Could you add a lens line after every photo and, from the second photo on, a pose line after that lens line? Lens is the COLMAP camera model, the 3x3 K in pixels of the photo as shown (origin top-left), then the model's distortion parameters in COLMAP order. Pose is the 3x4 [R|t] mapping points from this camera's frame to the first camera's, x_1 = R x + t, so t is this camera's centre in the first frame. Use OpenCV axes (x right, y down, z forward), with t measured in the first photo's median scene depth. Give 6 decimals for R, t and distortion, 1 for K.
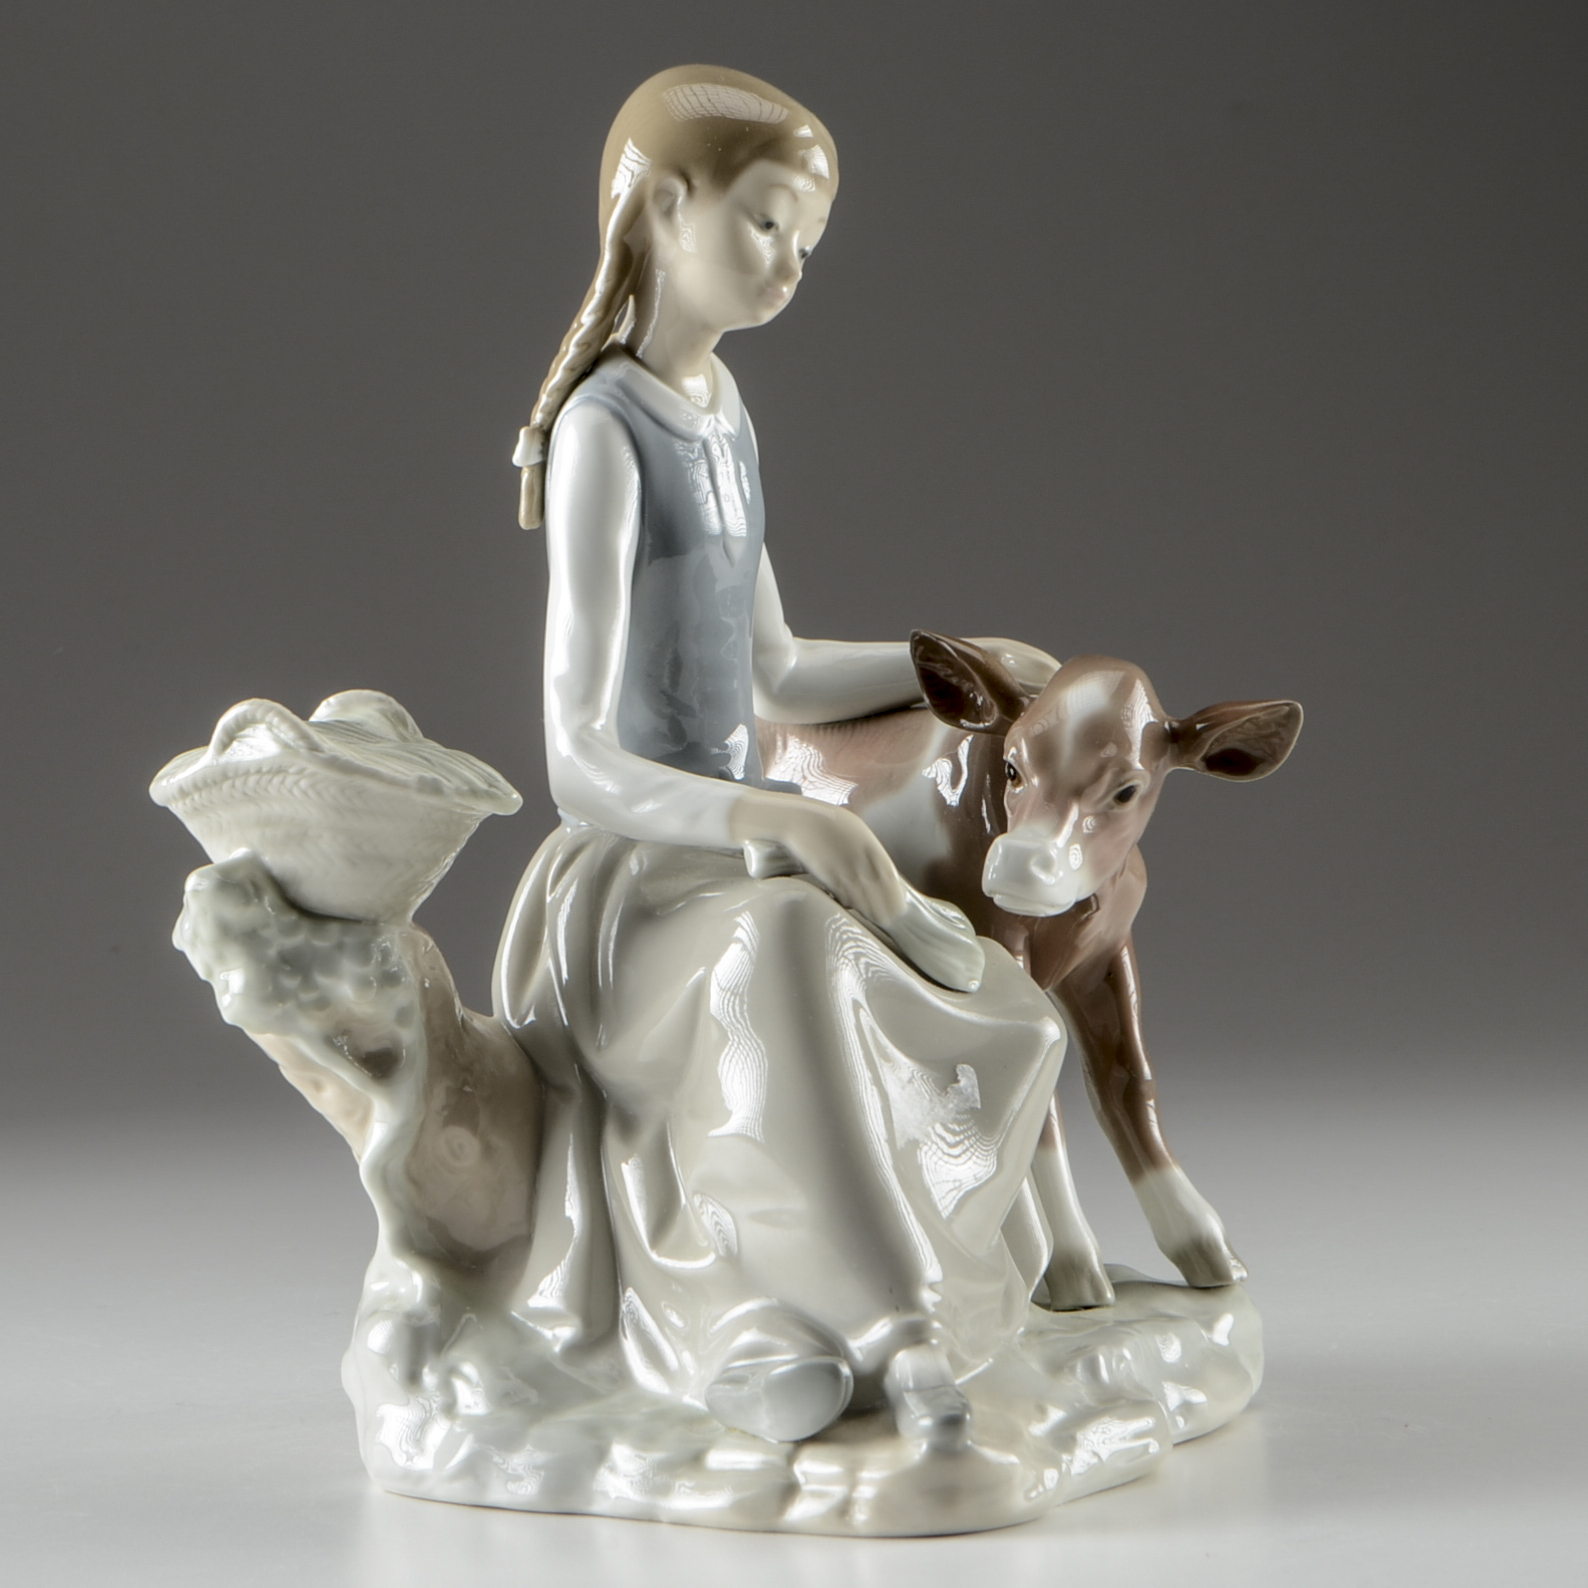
lens RADIAL K [[4941.4, 0, 793.2], [0, 4941.4, 803.1], [0, 0, 1]] dist [0.011941, 0.000000]
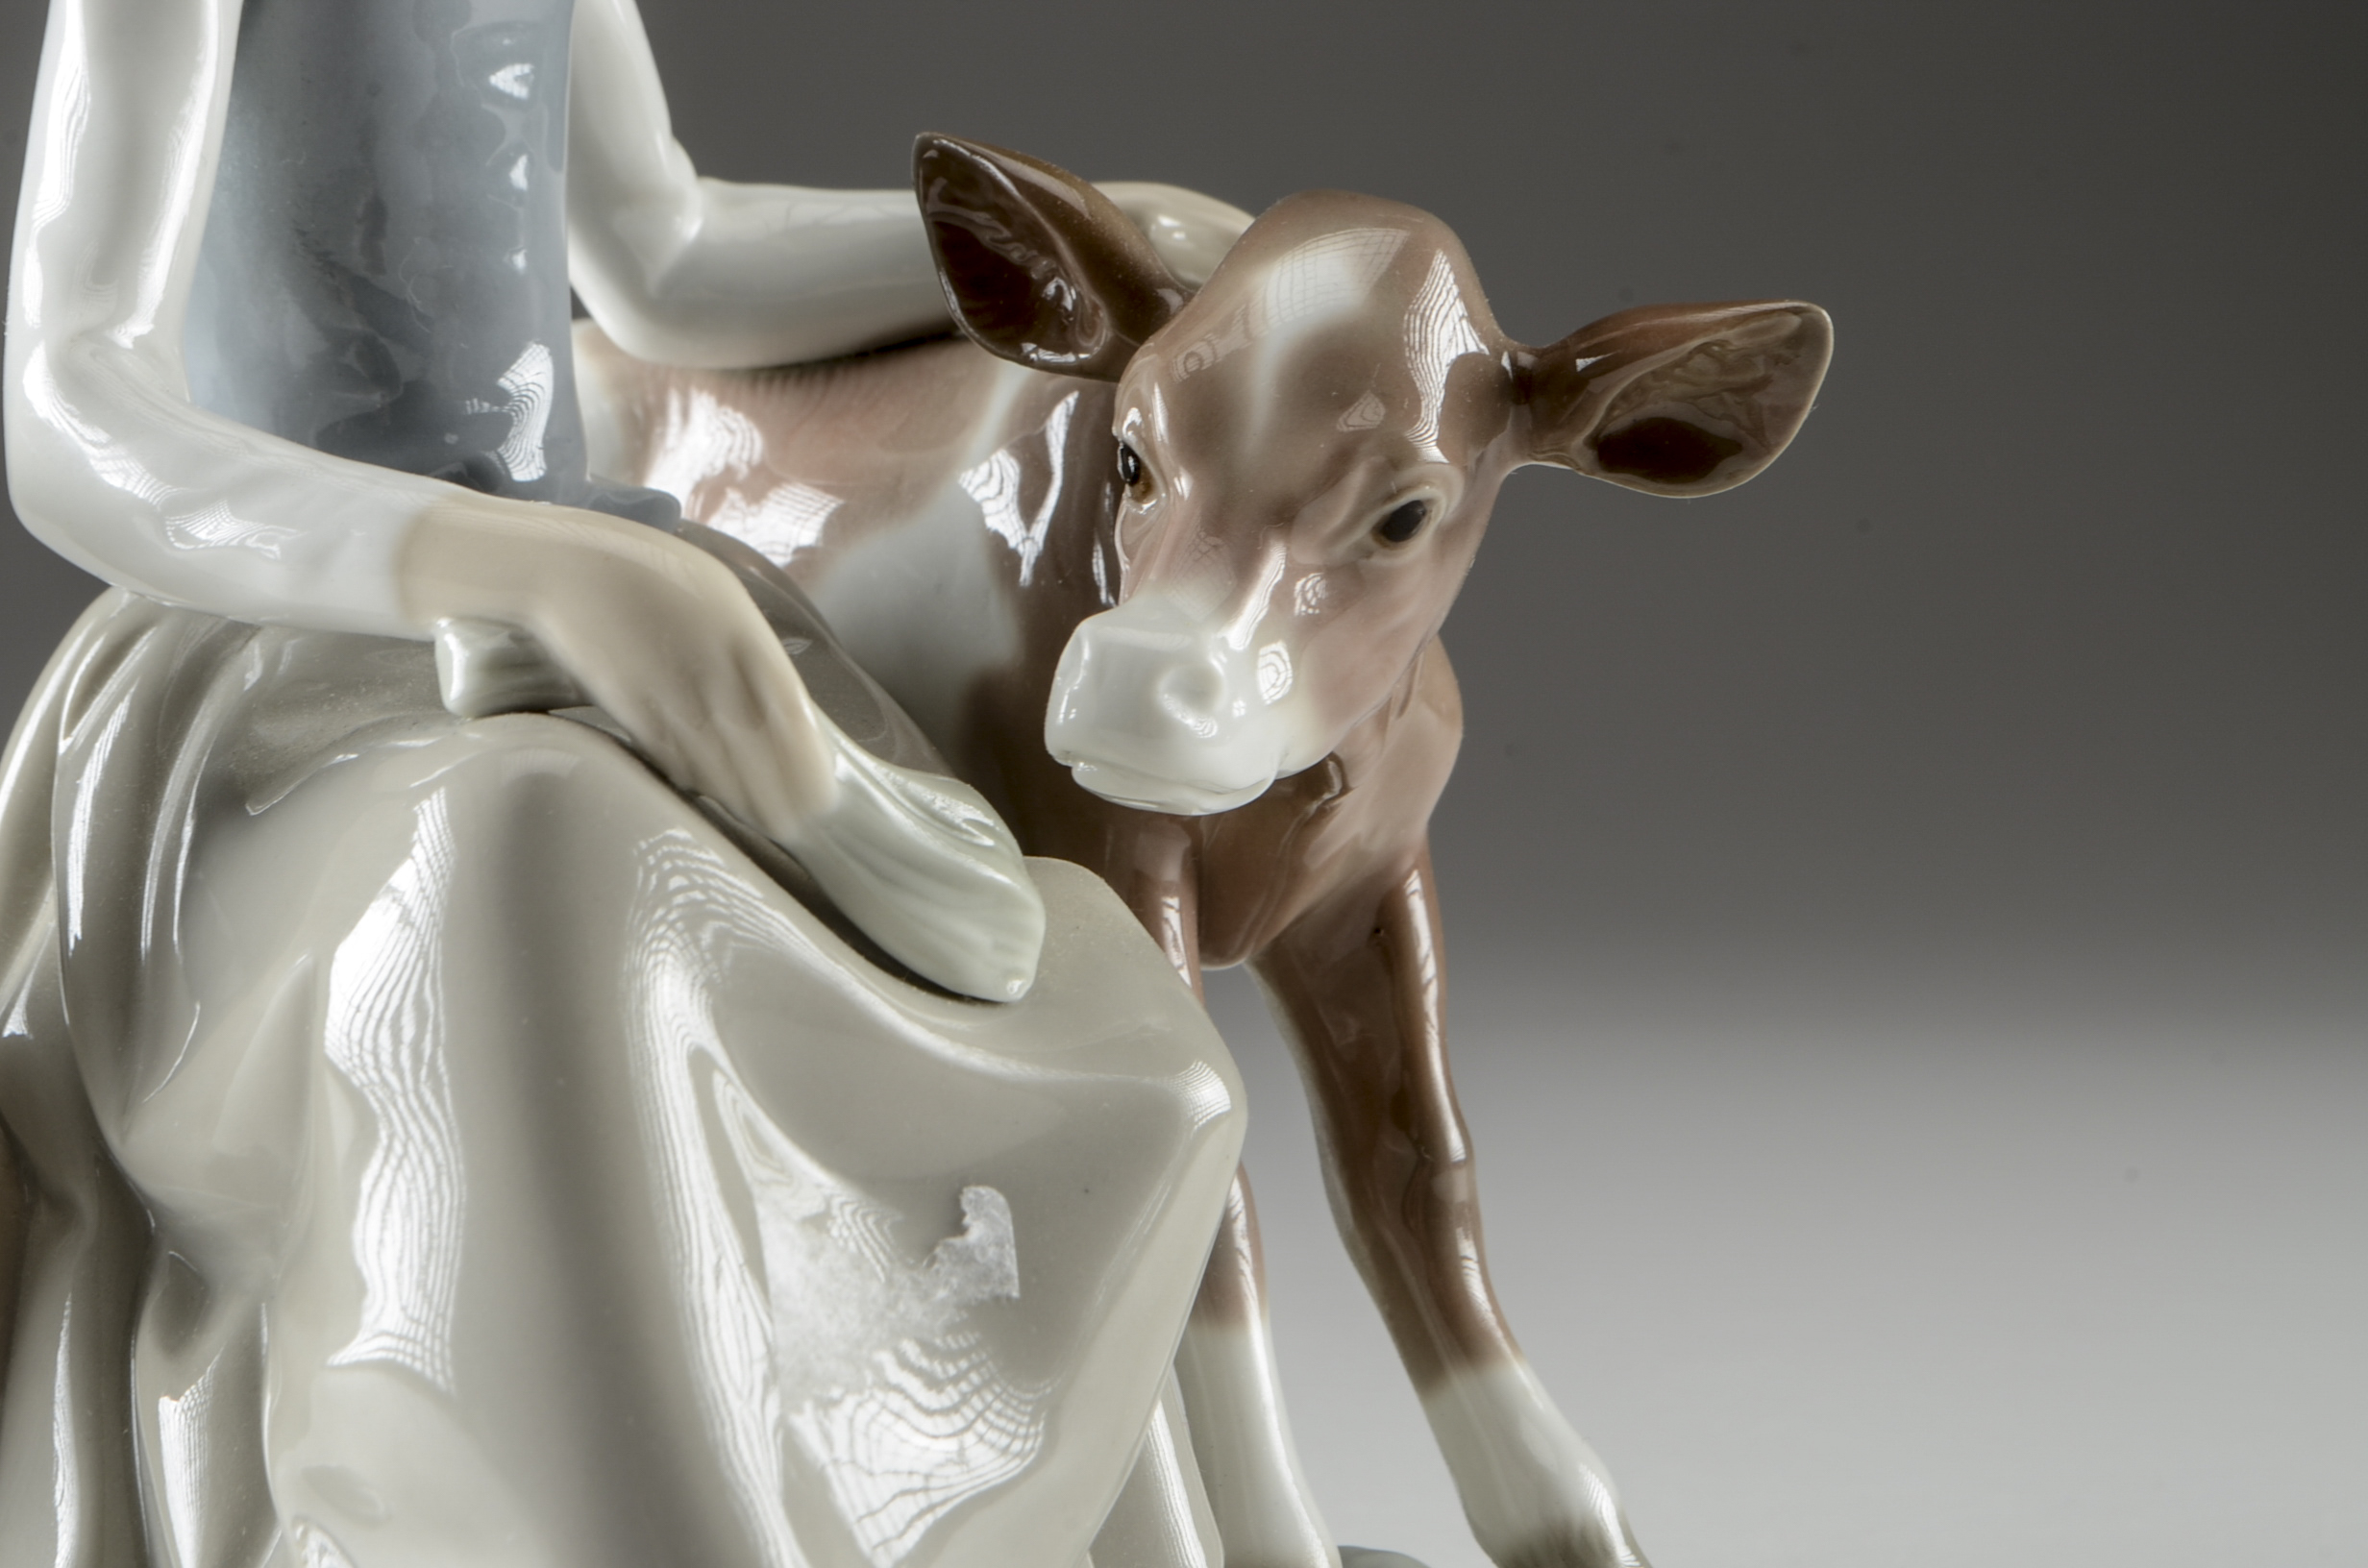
lens RADIAL K [[5680.5, 0, 1193.8], [0, 5680.5, 769.1], [0, 0, 1]] dist [0.051351, 0.000000]
pose [[0.999834, 0.014440, 0.011108, 0.044513], [-0.014803, 0.999335, 0.033331, 0.003300], [-0.010619, -0.033489, 0.999383, 0.520293]]
